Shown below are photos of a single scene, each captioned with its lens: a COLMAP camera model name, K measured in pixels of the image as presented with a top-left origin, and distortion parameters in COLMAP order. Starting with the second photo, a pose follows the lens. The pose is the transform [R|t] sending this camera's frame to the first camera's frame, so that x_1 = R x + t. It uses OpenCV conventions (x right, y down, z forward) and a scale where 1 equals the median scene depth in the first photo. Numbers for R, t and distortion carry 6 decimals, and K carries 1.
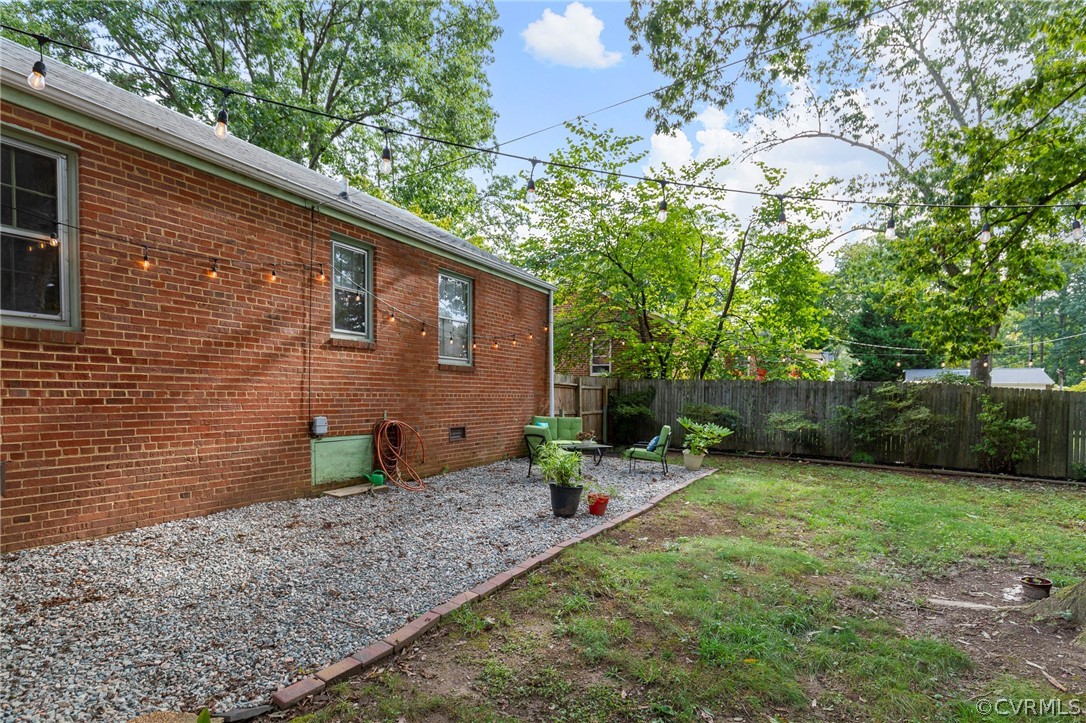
lens RADIAL K [[503.7, 0, 576.9], [0, 503.7, 411.2], [0, 0, 1]] dist [0.002640, 0.000093]
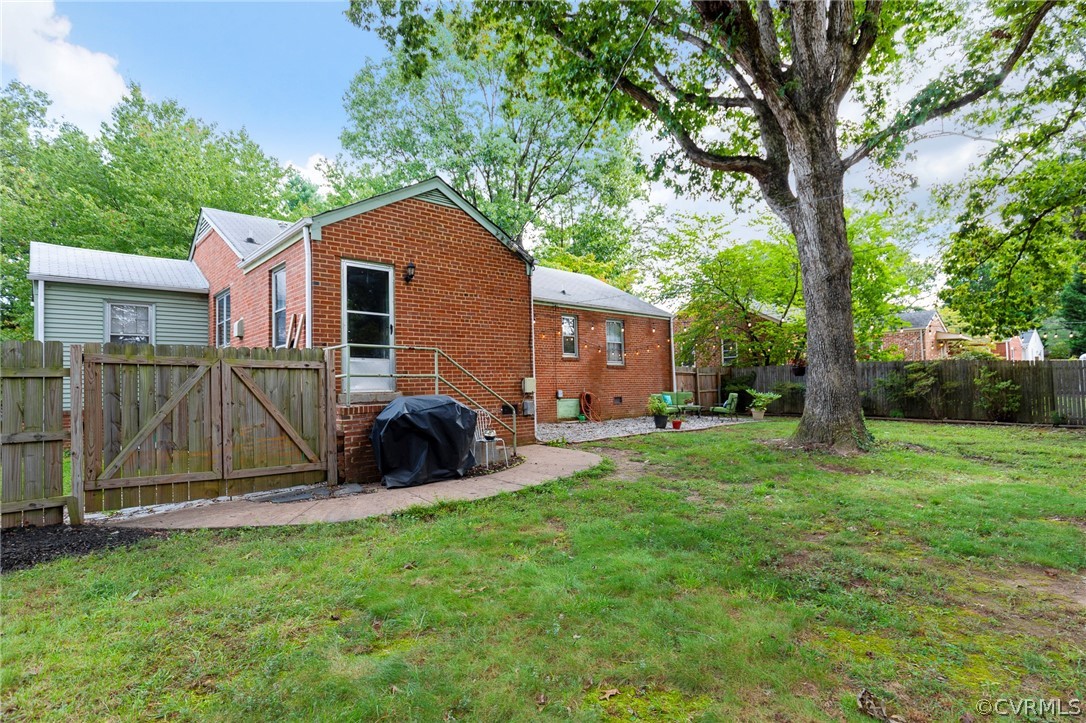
lens RADIAL K [[604.3, 0, 543.0], [0, 604.3, 361.5], [0, 0, 1]] dist [0.001083, 0.000215]
pose [[0.925941, -0.053498, -0.373859, 0.333910], [0.021084, 0.995695, -0.090262, 0.089061], [0.377079, 0.075695, 0.923083, -1.133496]]
